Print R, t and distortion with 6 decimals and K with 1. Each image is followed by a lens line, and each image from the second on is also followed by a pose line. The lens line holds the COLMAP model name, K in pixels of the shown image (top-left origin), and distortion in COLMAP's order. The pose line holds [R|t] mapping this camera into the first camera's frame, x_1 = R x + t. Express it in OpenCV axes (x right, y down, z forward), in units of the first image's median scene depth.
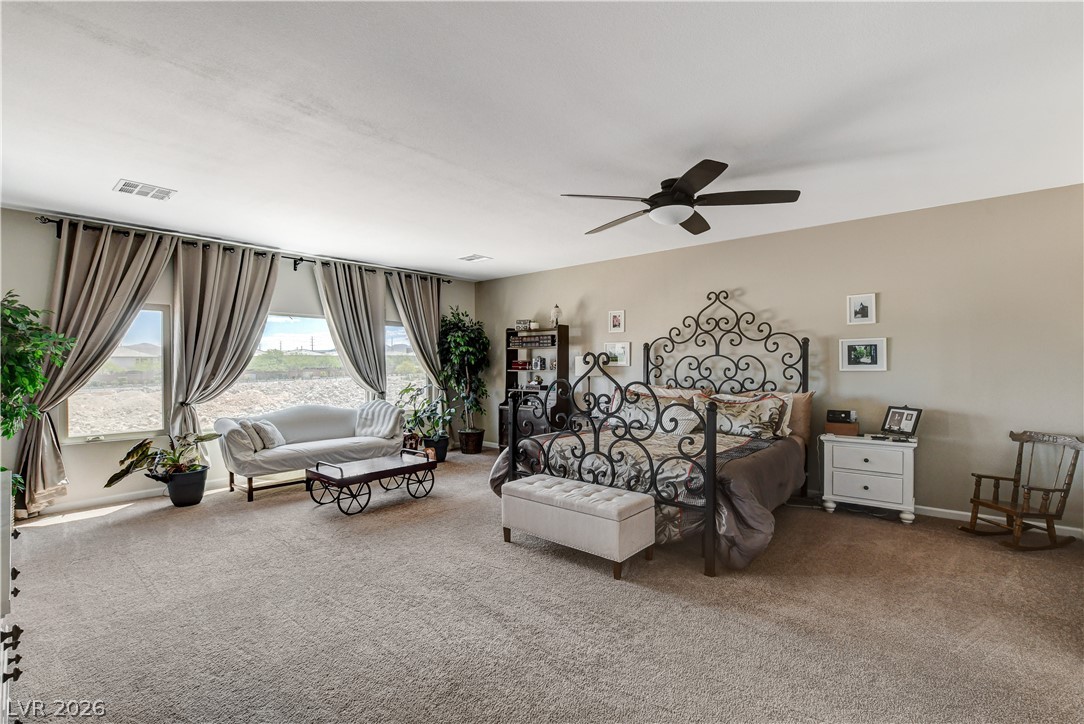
lens RADIAL K [[488.7, 0, 547.6], [0, 488.7, 369.0], [0, 0, 1]] dist [-0.016005, 0.000306]
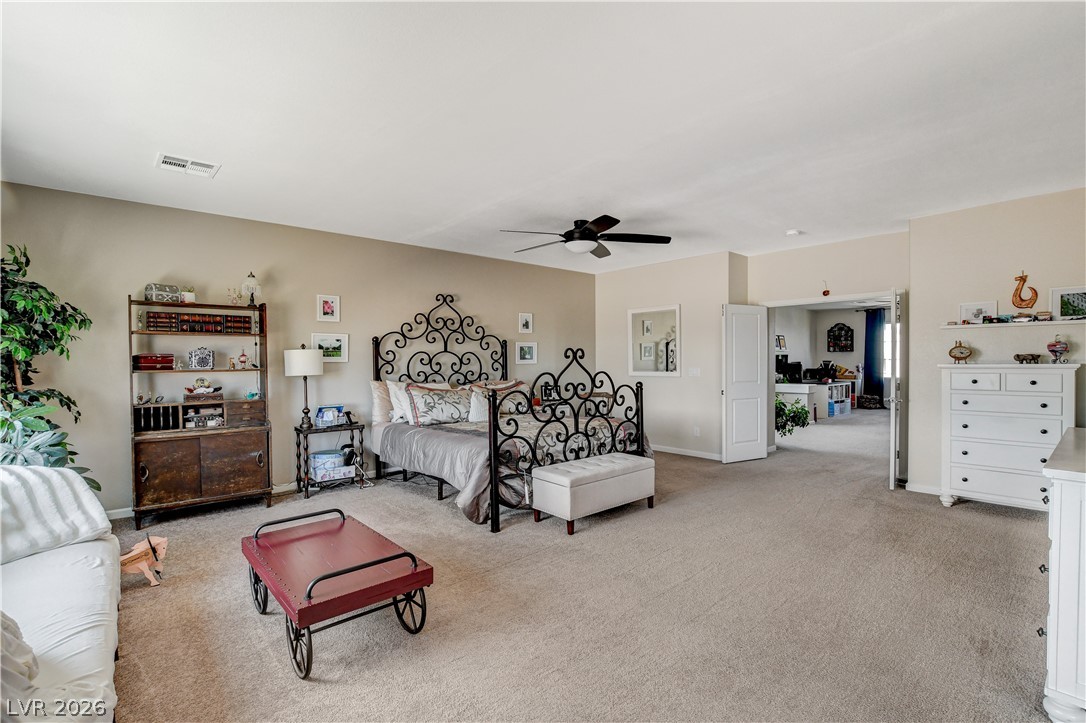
lens RADIAL K [[489.6, 0, 548.6], [0, 489.6, 368.5], [0, 0, 1]] dist [-0.016005, 0.000306]
pose [[0.156599, -0.016376, 0.987526, -0.764496], [0.015149, 0.999785, 0.014177, -0.001731], [-0.987546, 0.012740, 0.156813, 0.622834]]
